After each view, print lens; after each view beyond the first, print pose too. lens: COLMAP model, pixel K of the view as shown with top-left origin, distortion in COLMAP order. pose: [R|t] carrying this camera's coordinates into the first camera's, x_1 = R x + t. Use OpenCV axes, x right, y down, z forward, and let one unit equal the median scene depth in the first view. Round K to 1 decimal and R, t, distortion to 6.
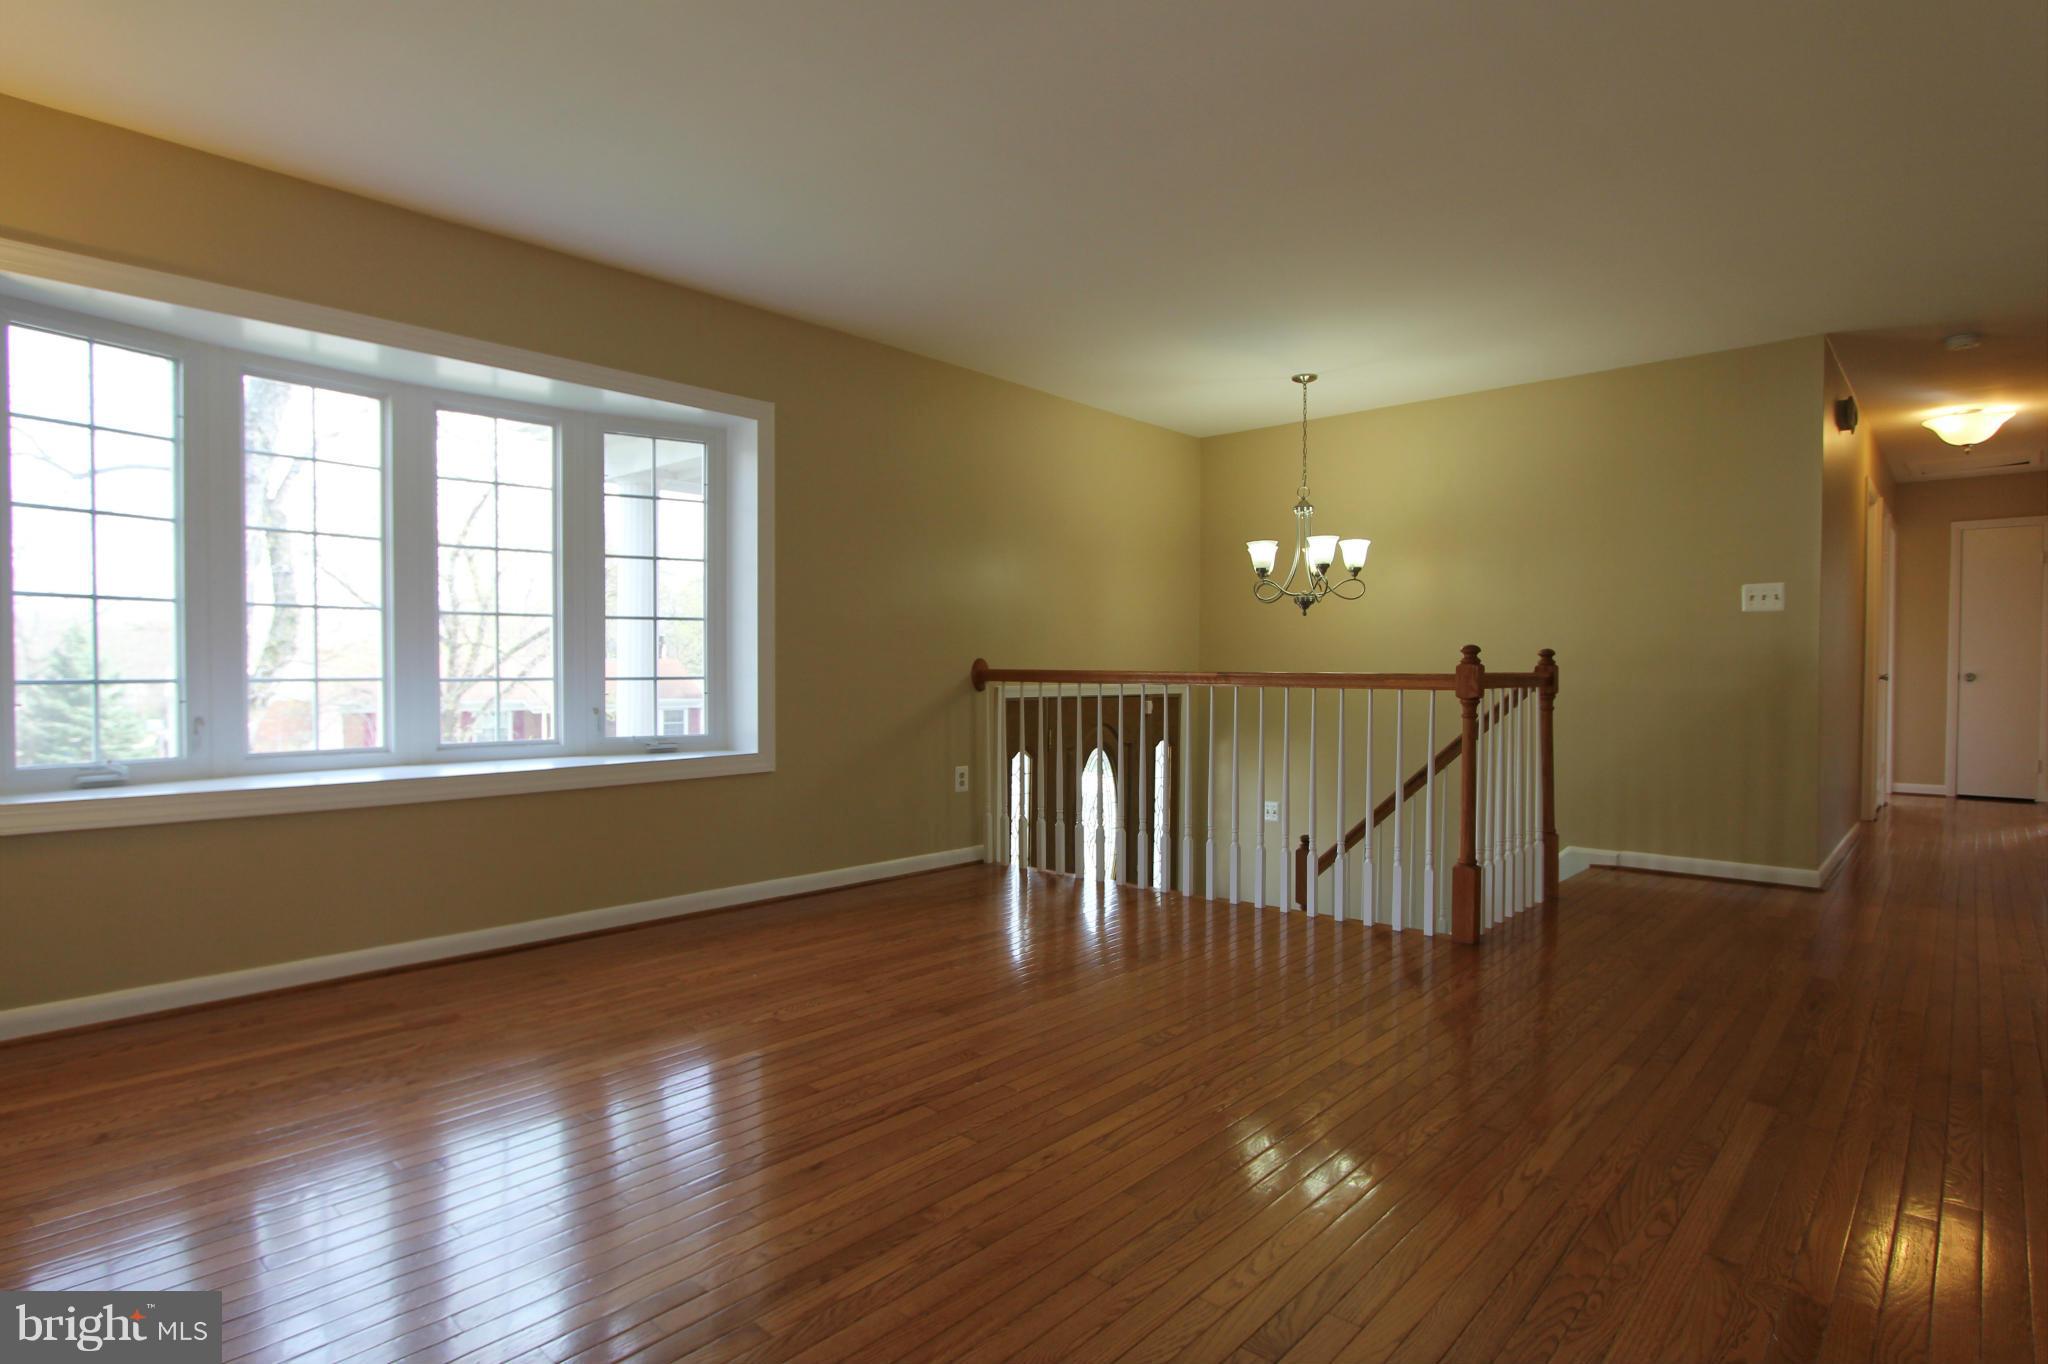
lens RADIAL K [[1037.8, 0, 1024.0], [0, 1037.8, 682.0], [0, 0, 1]] dist [-0.004941, -0.000529]
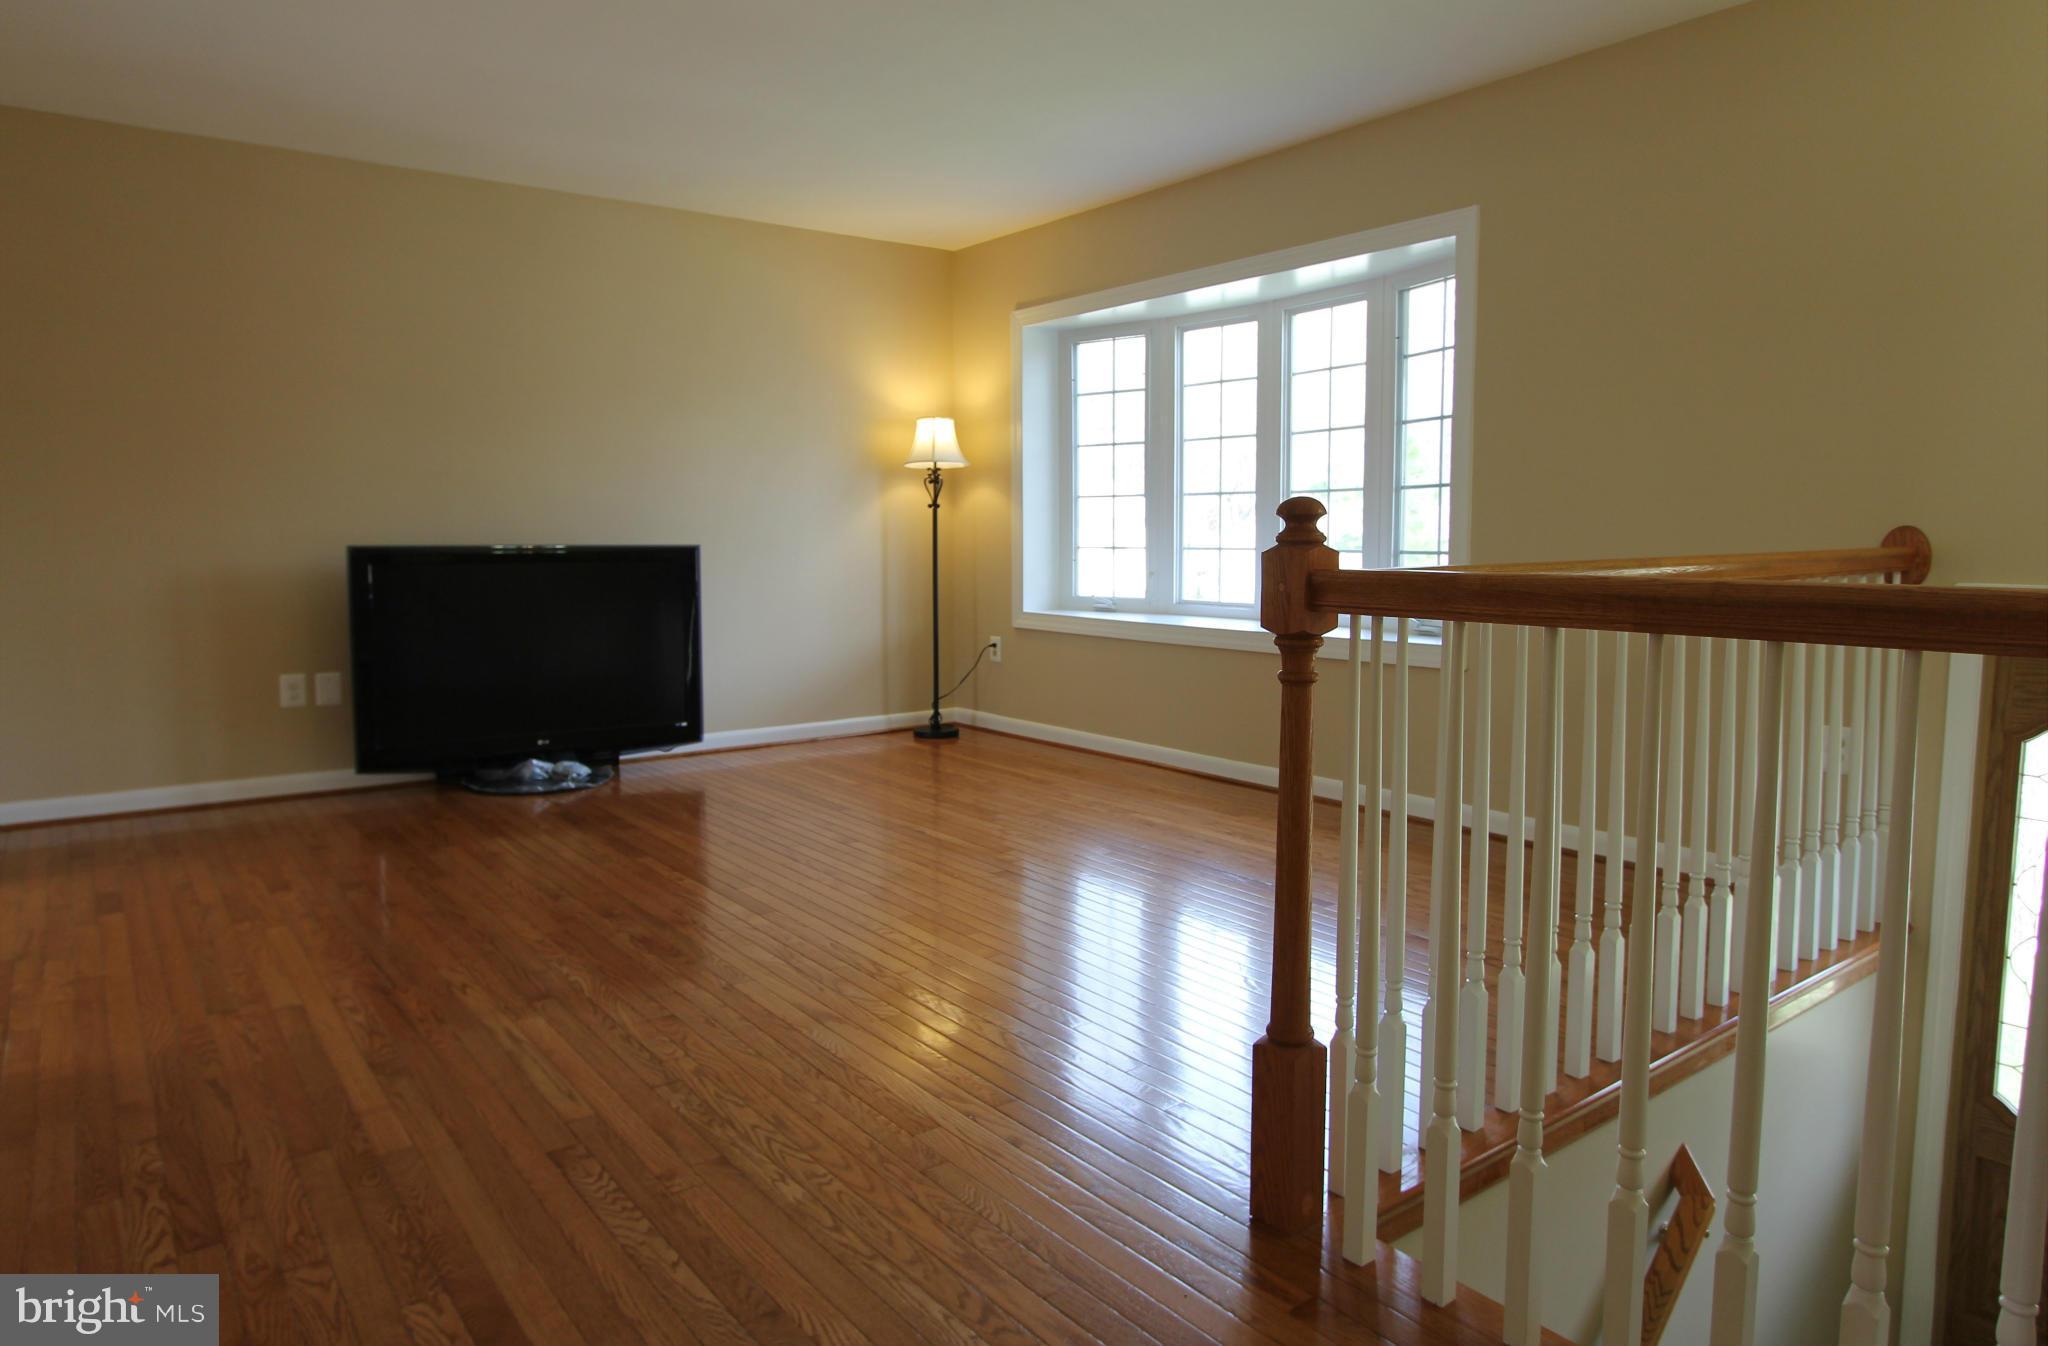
lens RADIAL K [[1280.9, 0, 1022.3], [0, 1280.9, 635.6], [0, 0, 1]] dist [-0.008462, -0.000922]
pose [[-0.171221, 0.079189, -0.982045, 1.075158], [-0.021921, 0.996212, 0.084154, -0.025759], [0.984989, 0.035937, -0.168836, 1.133979]]
